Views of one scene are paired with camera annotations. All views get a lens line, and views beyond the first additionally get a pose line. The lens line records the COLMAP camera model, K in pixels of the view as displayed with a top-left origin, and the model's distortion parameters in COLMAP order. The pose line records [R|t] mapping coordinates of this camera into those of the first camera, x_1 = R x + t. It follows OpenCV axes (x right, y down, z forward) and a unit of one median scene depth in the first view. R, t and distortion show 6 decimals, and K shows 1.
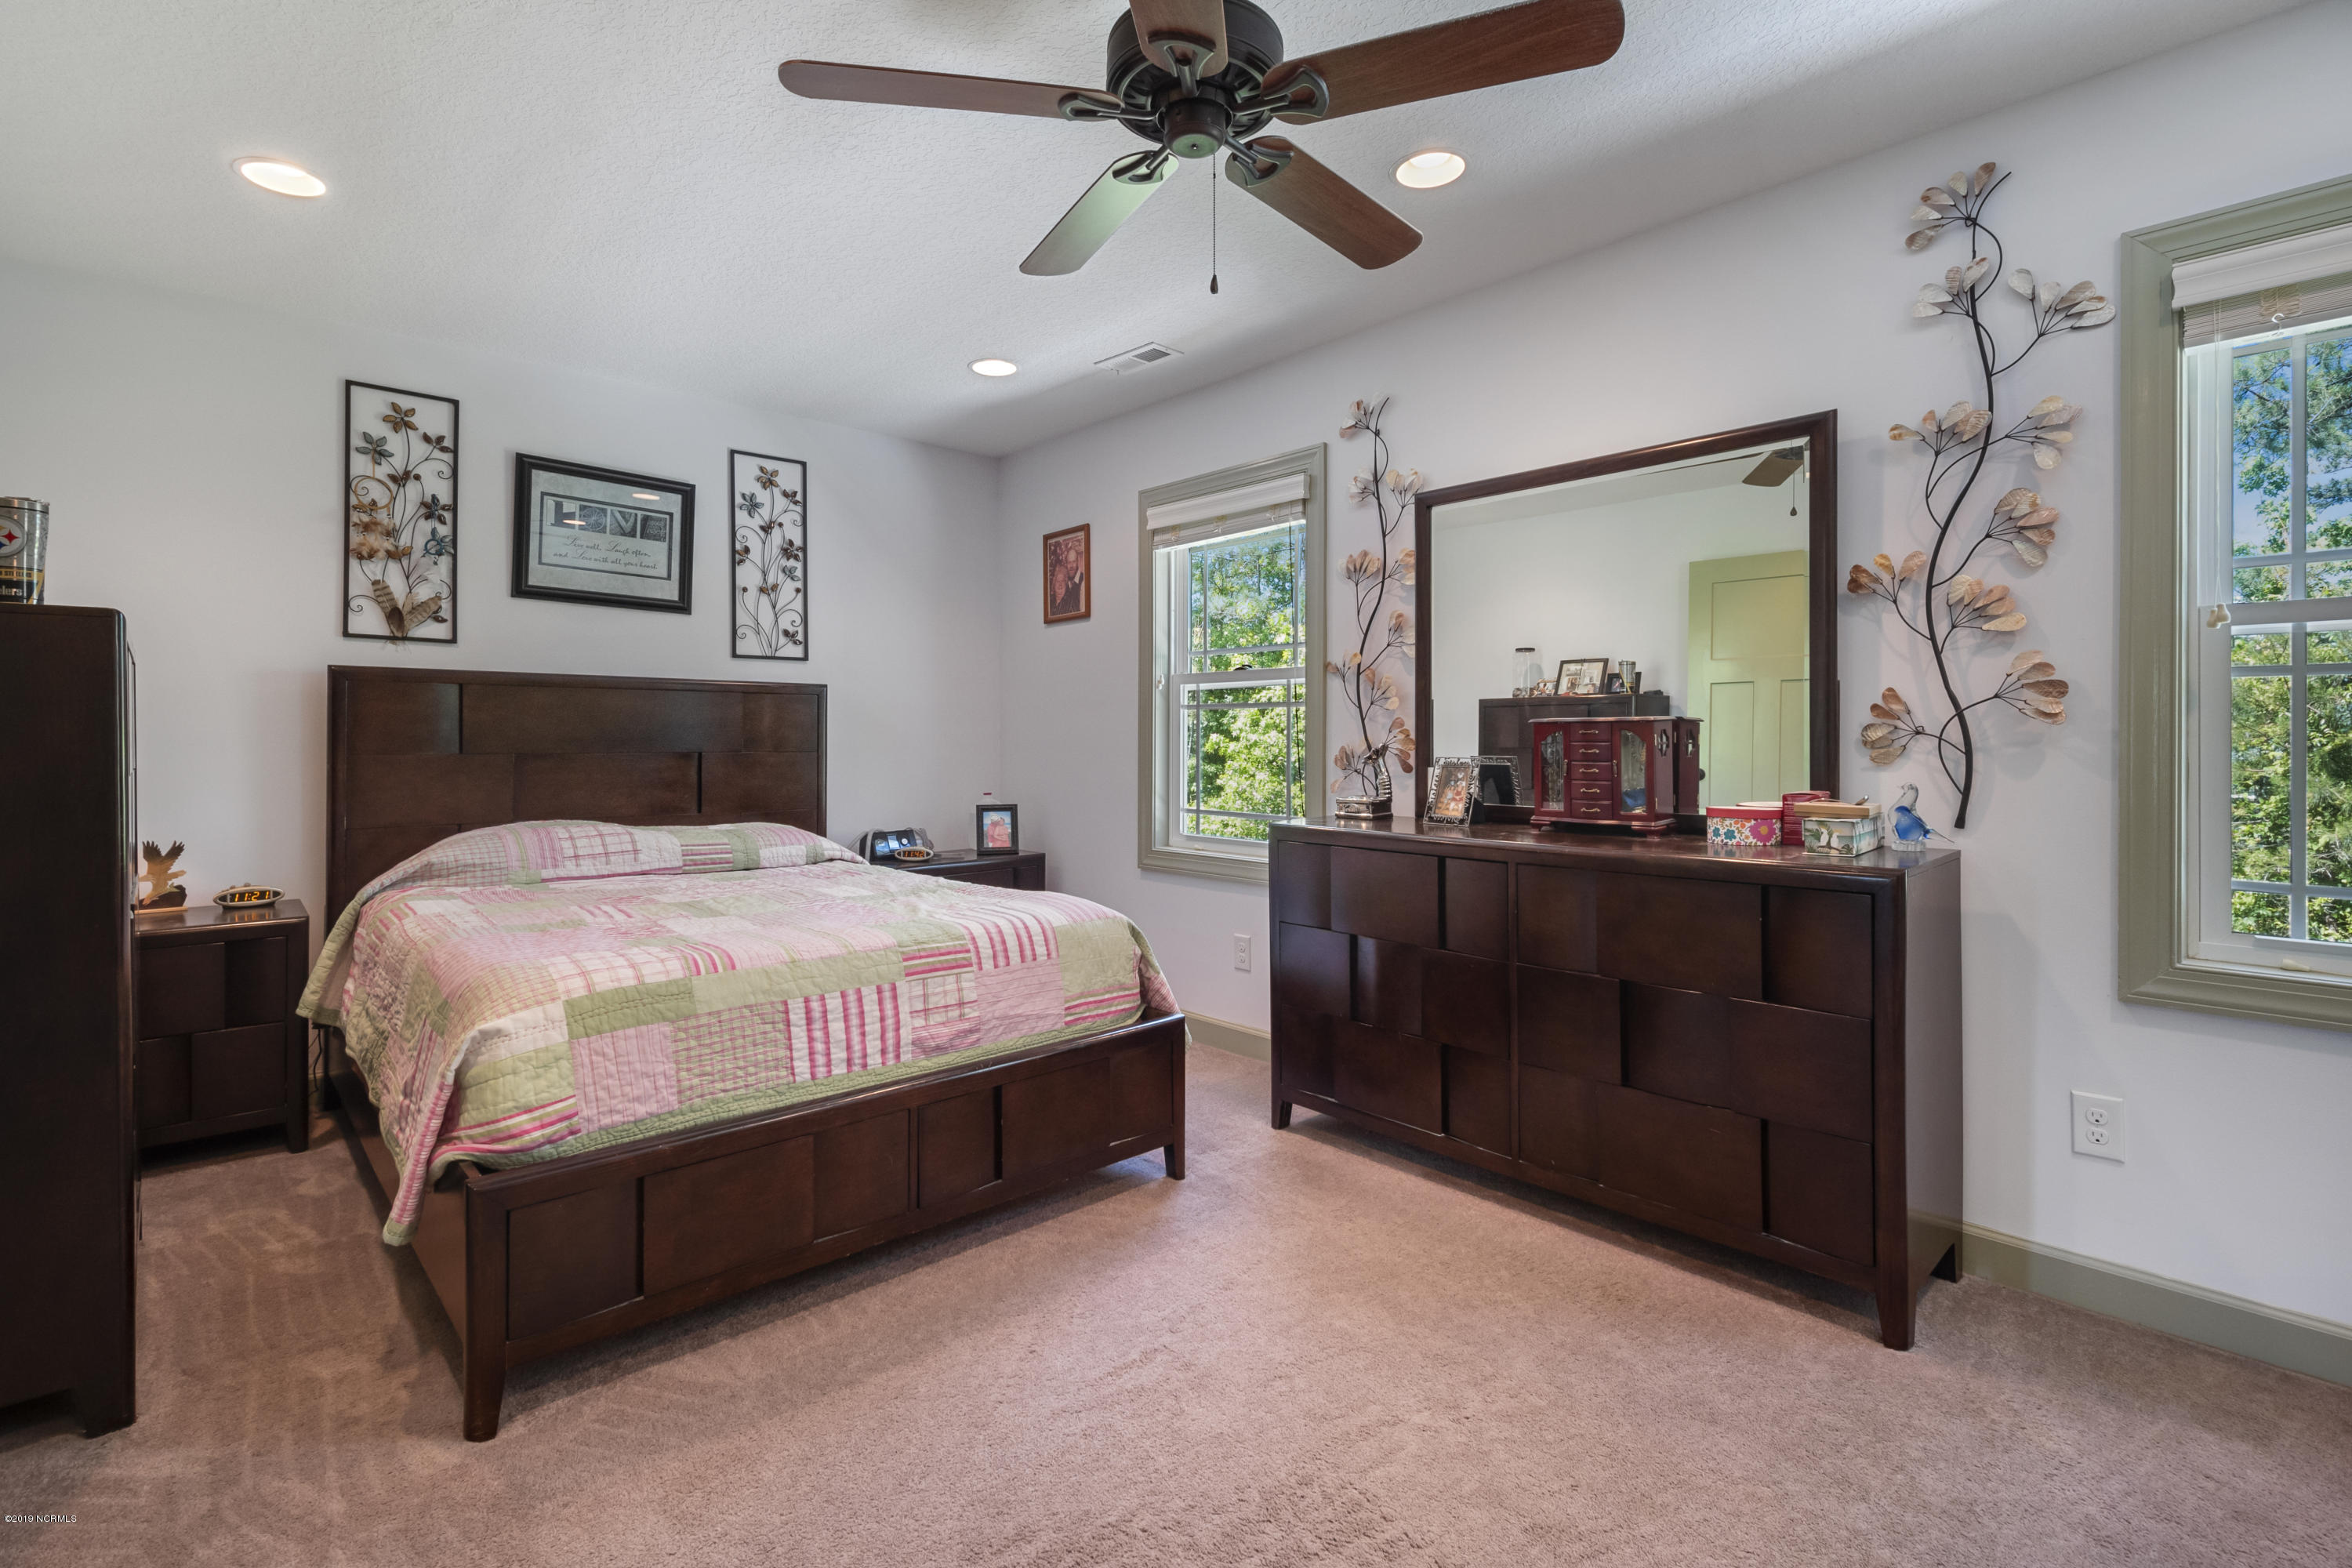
lens RADIAL K [[1074.9, 0, 1162.9], [0, 1074.9, 749.5], [0, 0, 1]] dist [0.008389, -0.002030]
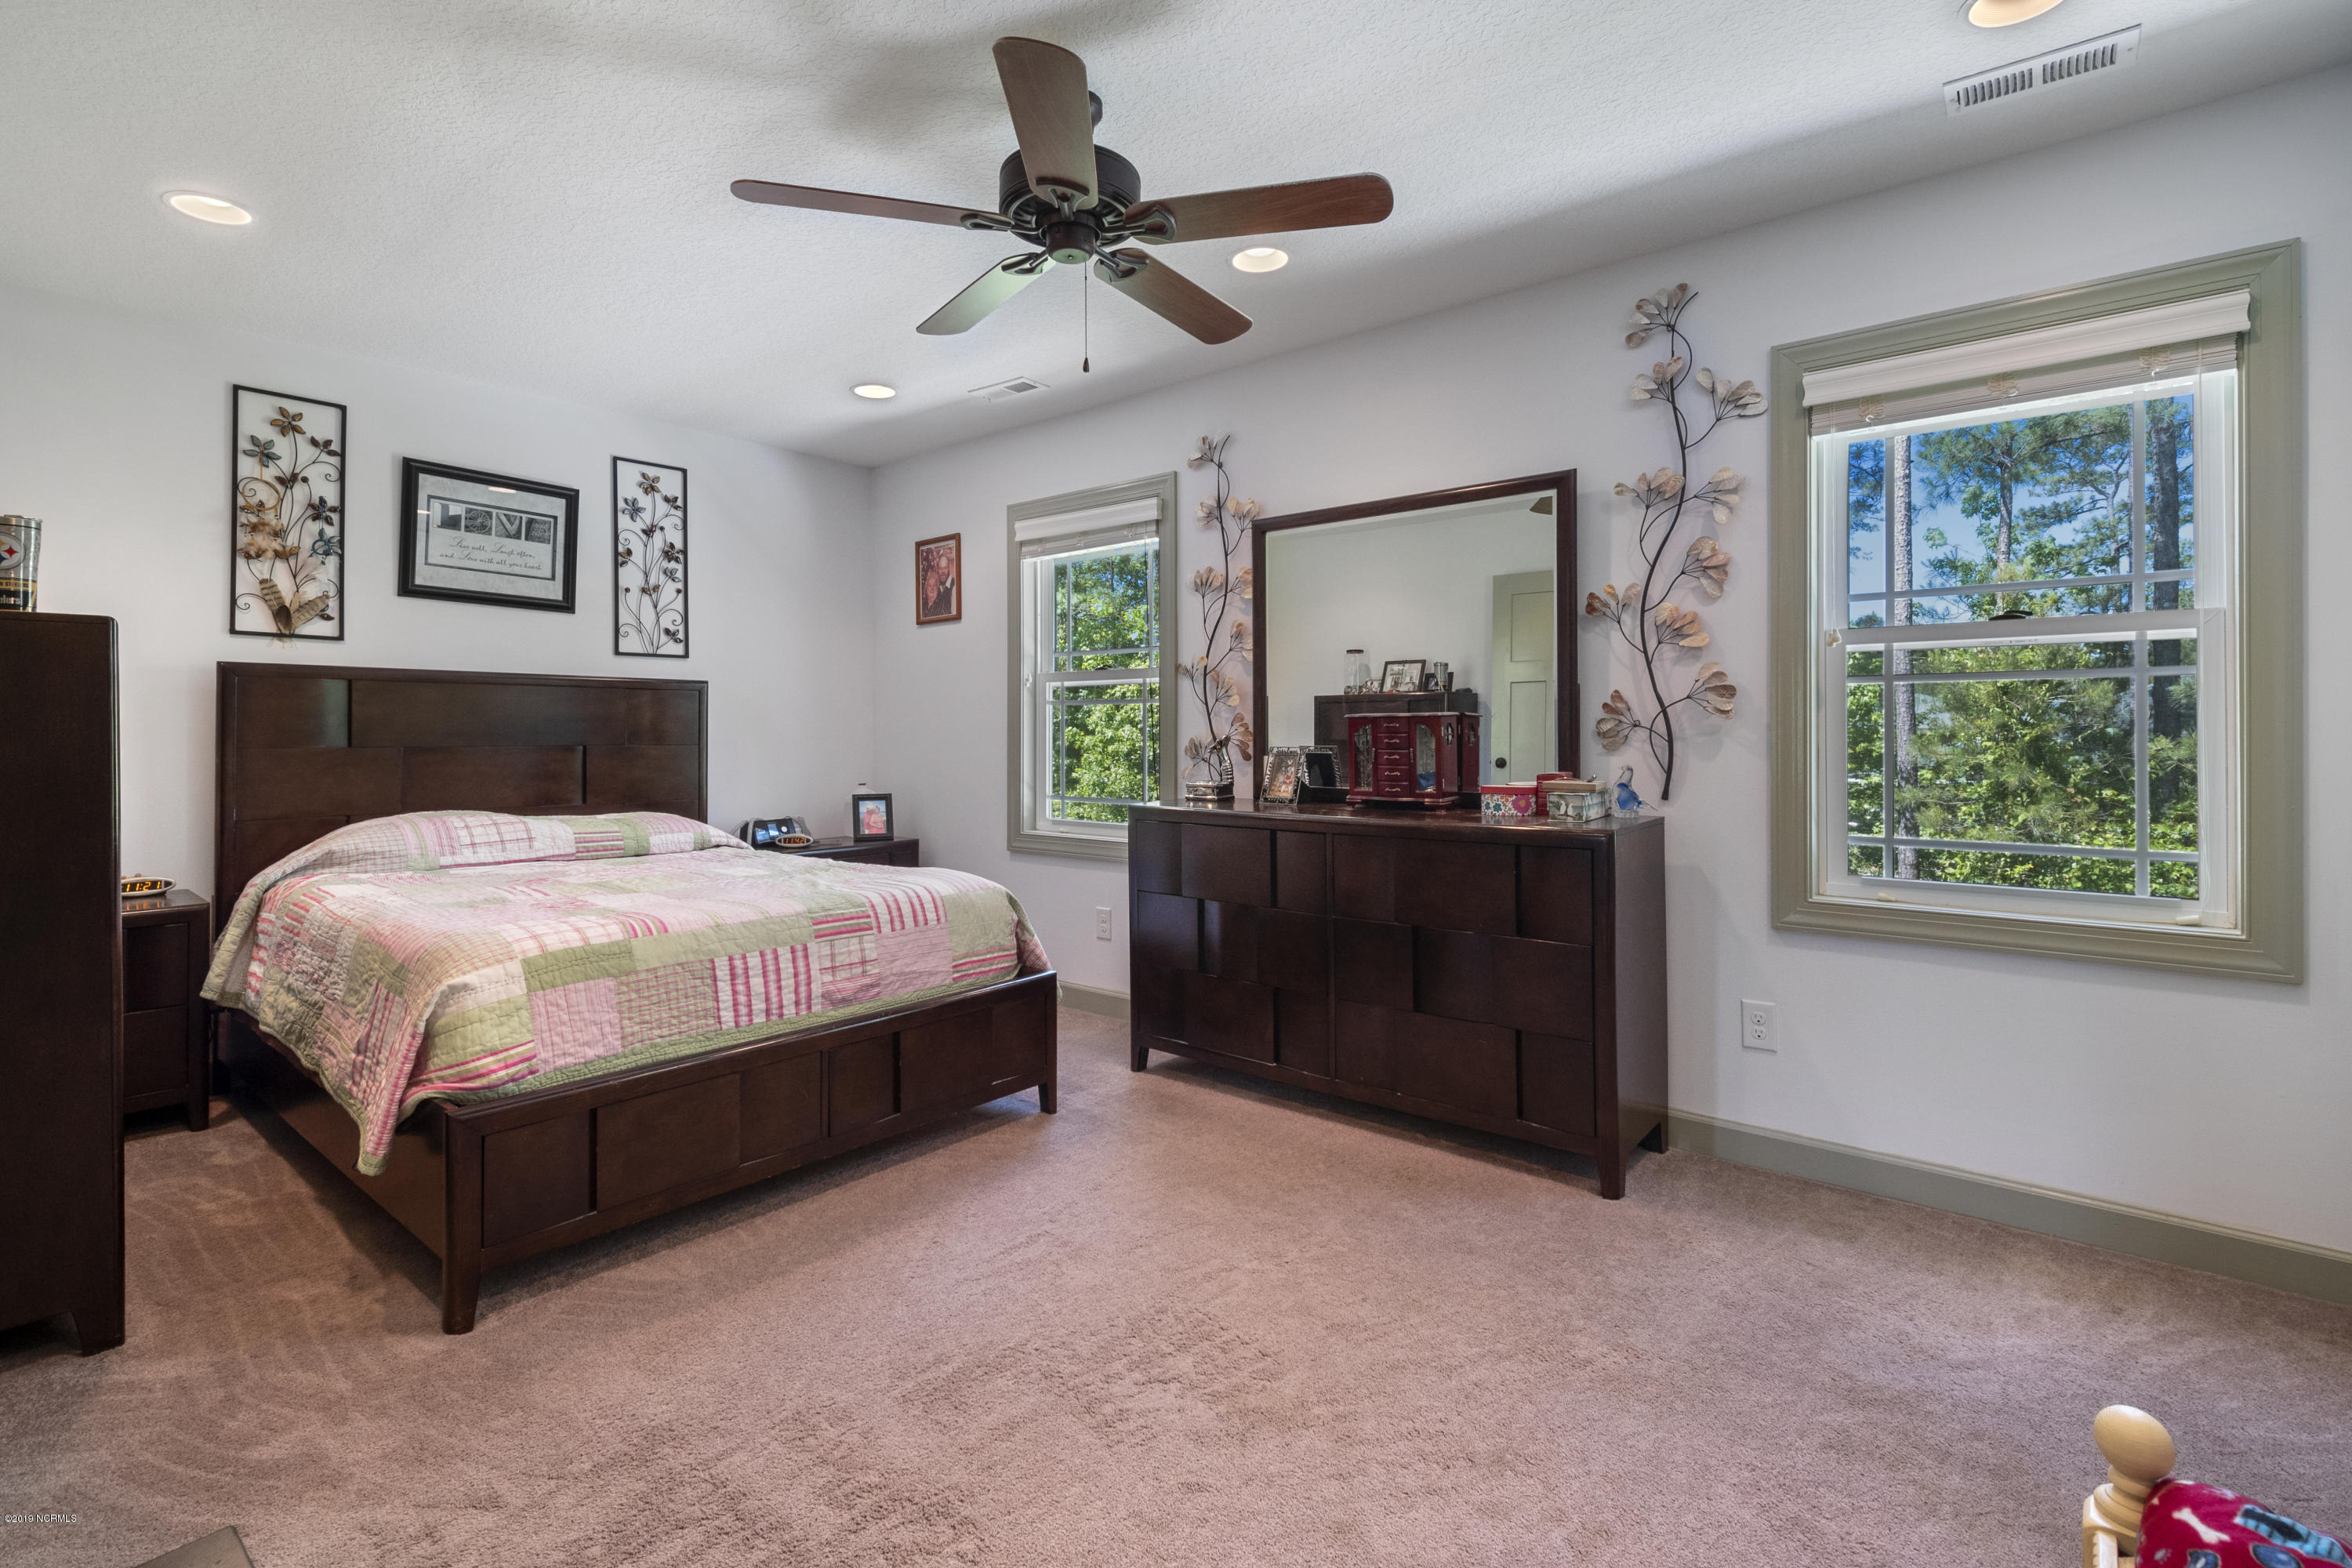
lens RADIAL K [[1074.9, 0, 1151.2], [0, 1074.9, 739.1], [0, 0, 1]] dist [0.008389, -0.002030]
pose [[0.992158, -0.002594, 0.124962, -0.027542], [0.003132, 0.999987, -0.004113, 0.004177], [-0.124950, 0.004473, 0.992153, -0.194768]]
